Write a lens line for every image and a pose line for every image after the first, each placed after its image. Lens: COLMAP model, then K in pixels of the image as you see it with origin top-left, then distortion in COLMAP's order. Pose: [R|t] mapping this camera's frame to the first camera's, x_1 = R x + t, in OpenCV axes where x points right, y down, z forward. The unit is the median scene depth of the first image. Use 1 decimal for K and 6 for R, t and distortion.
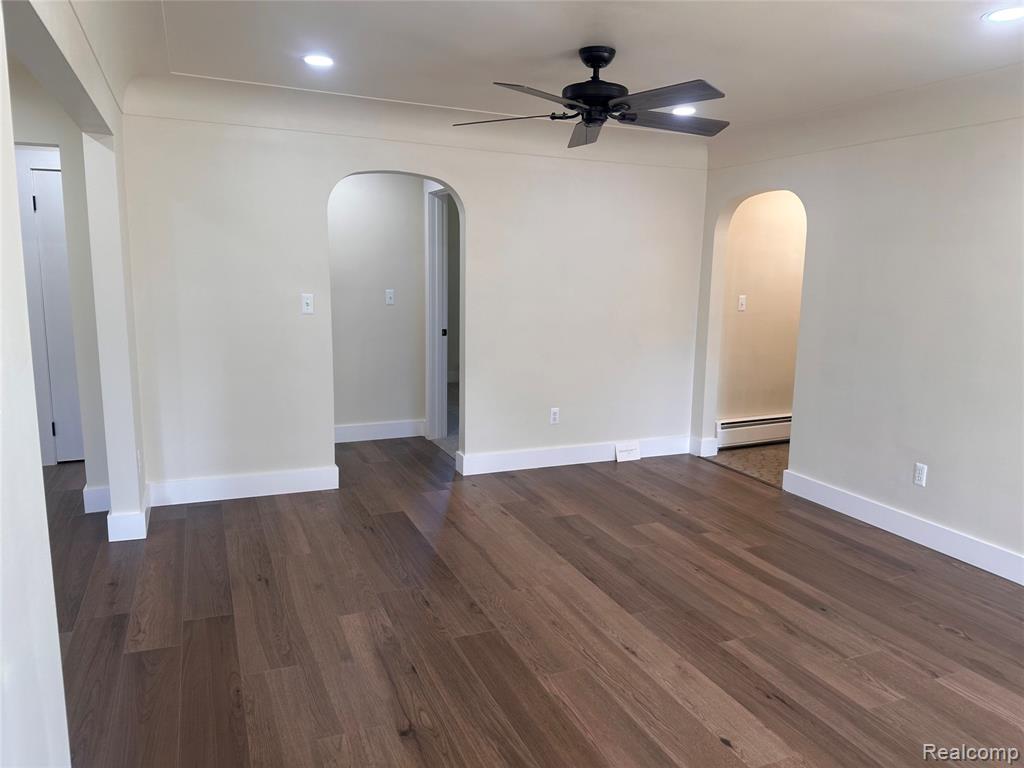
lens RADIAL K [[711.6, 0, 516.5], [0, 711.6, 388.4], [0, 0, 1]] dist [0.051616, -0.011242]
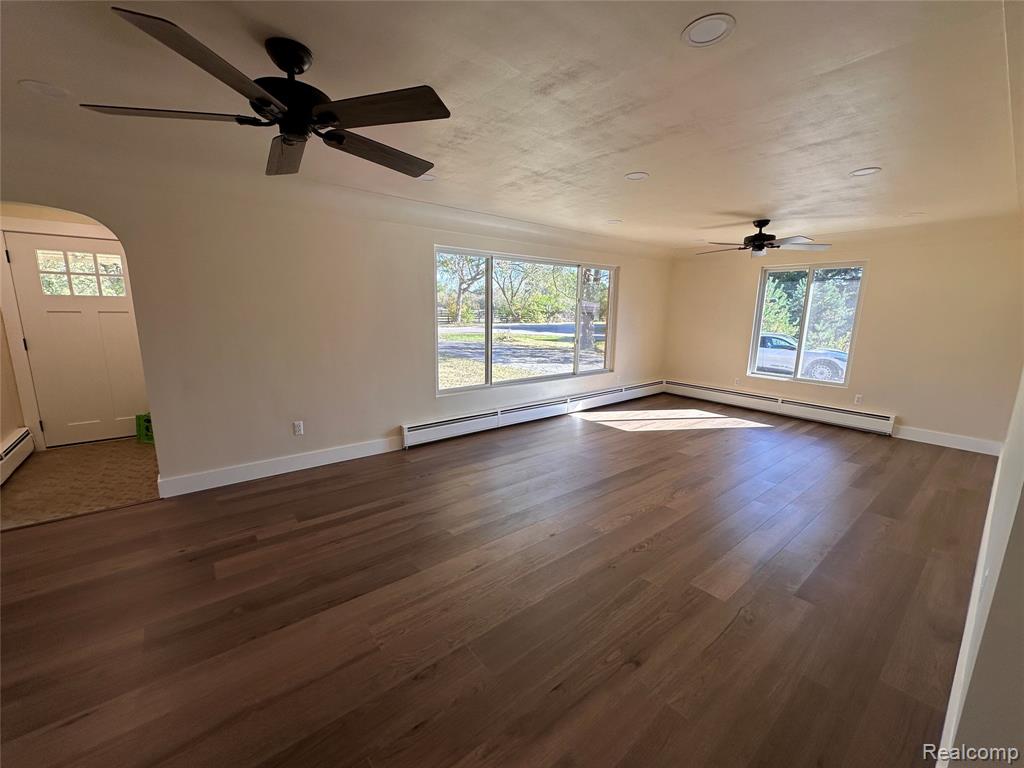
lens RADIAL K [[410.1, 0, 514.6], [0, 410.1, 383.7], [0, 0, 1]] dist [0.002620, 0.000105]
pose [[-0.253137, -0.205457, 0.945362, -0.432529], [0.141217, 0.958874, 0.246207, -0.141127], [-0.957068, 0.195825, -0.213712, 0.781998]]
